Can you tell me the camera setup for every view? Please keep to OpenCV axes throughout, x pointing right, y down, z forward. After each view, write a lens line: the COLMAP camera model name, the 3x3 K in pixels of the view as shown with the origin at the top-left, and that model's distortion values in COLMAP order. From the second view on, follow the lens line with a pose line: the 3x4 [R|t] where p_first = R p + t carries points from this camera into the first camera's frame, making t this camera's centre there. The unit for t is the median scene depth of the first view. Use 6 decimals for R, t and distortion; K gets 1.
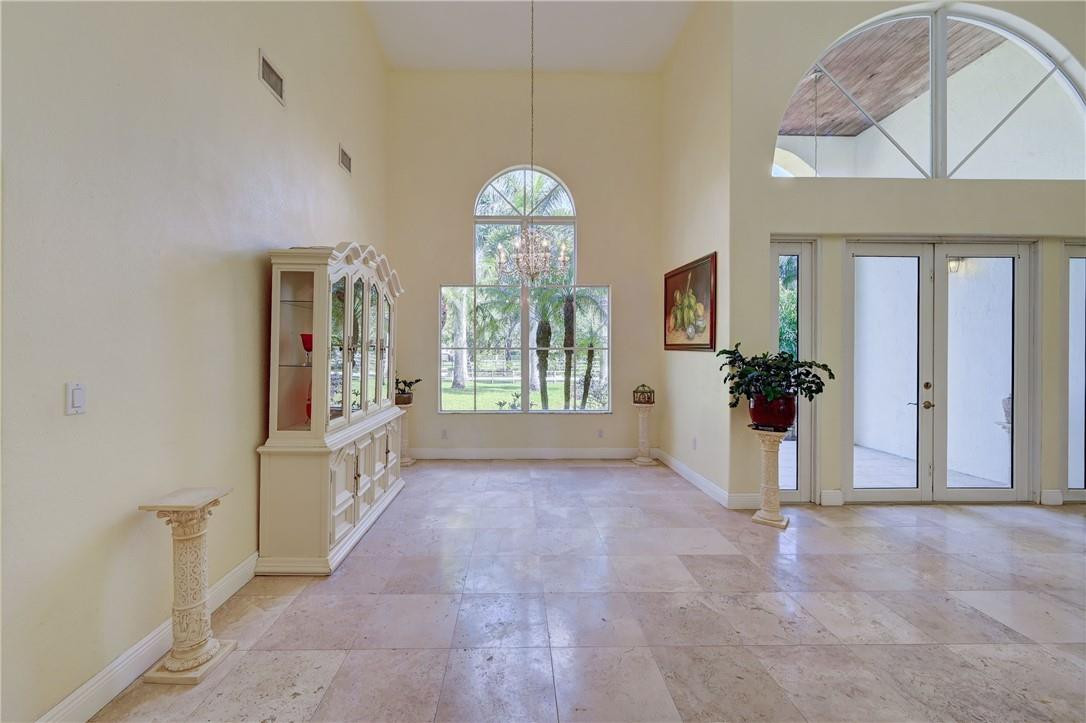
lens RADIAL K [[433.7, 0, 532.7], [0, 433.7, 362.2], [0, 0, 1]] dist [-0.003271, -0.000390]
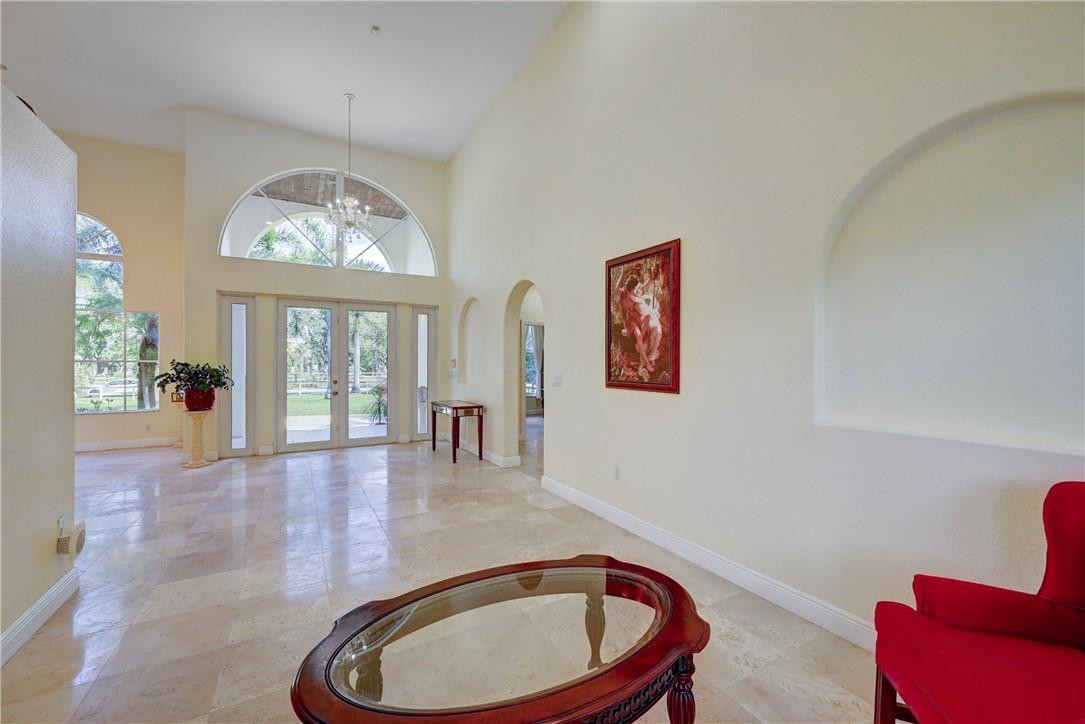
lens RADIAL K [[440.0, 0, 555.1], [0, 440.0, 354.9], [0, 0, 1]] dist [0.000980, 0.000290]
pose [[0.881774, 0.002930, 0.471662, 0.857527], [0.016566, 0.999171, -0.037177, 0.024995], [-0.471381, 0.040595, 0.880995, -1.018889]]
